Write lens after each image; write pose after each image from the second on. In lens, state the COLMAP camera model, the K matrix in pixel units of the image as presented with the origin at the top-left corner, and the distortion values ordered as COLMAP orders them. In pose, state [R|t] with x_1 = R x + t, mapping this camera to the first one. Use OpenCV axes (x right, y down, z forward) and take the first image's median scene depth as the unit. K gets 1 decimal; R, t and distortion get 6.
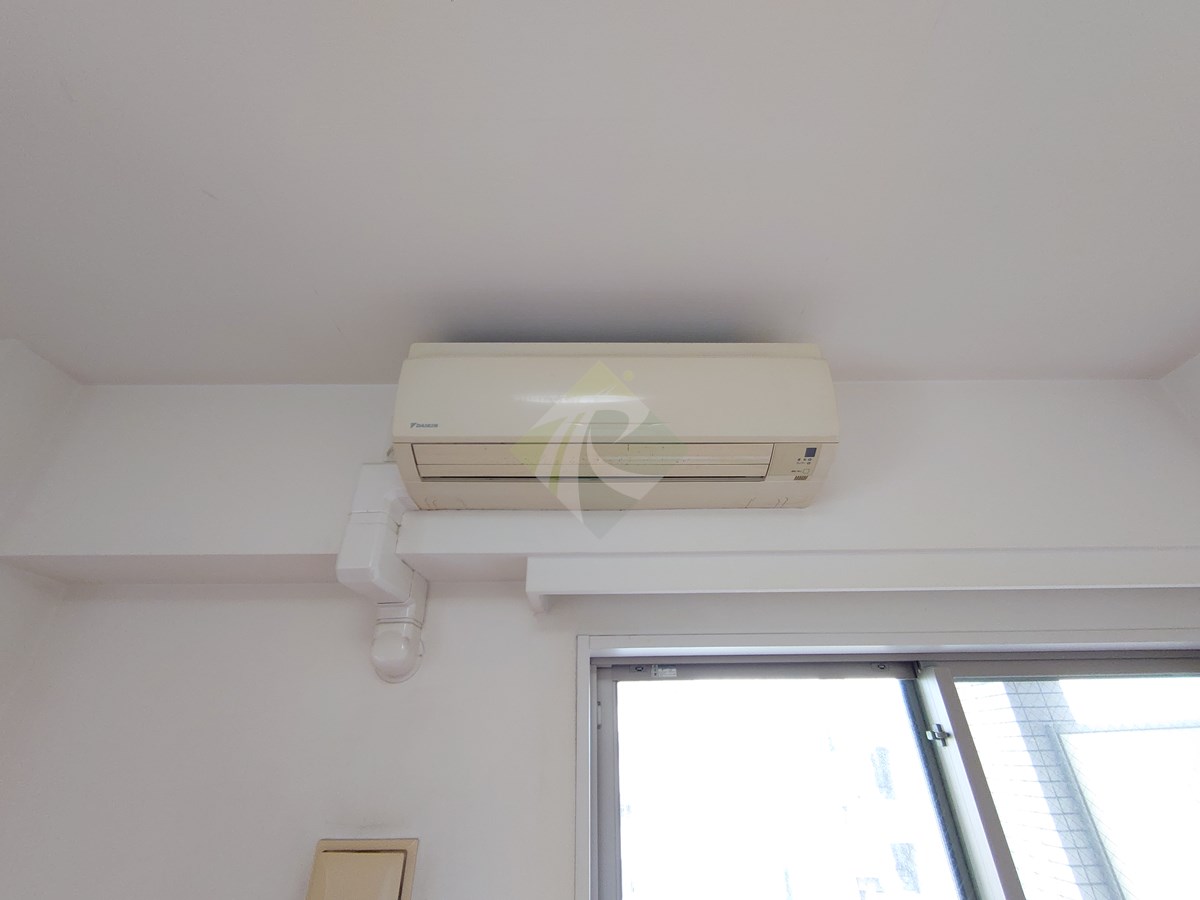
lens RADIAL K [[514.7, 0, 600.0], [0, 514.7, 450.0], [0, 0, 1]] dist [0.001368, 0.000202]
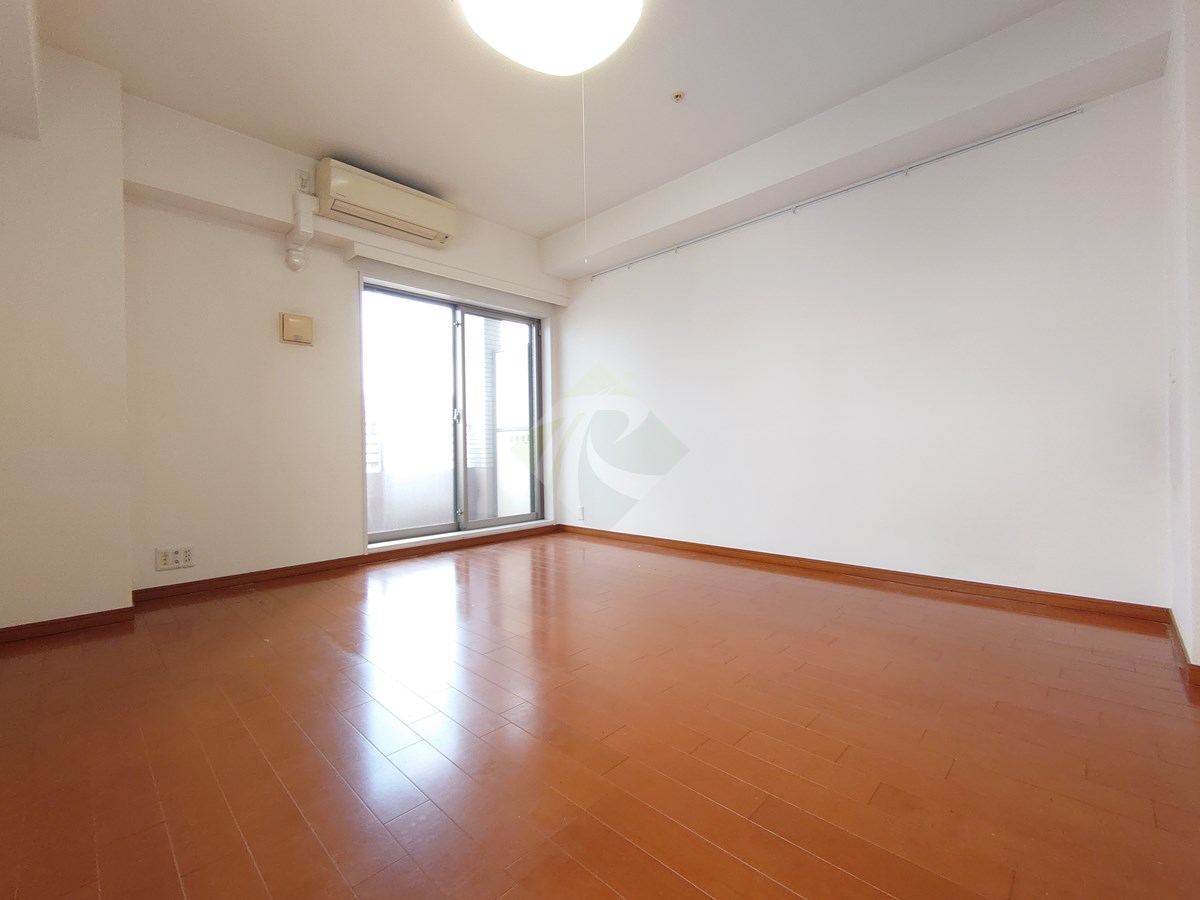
lens RADIAL K [[514.7, 0, 600.0], [0, 514.7, 450.0], [0, 0, 1]] dist [0.001368, 0.000202]
pose [[0.696585, -0.001091, 0.717473, -1.233802], [-0.366405, 0.859225, 0.357044, -0.338298], [-0.616860, -0.511597, 0.598123, -2.228619]]
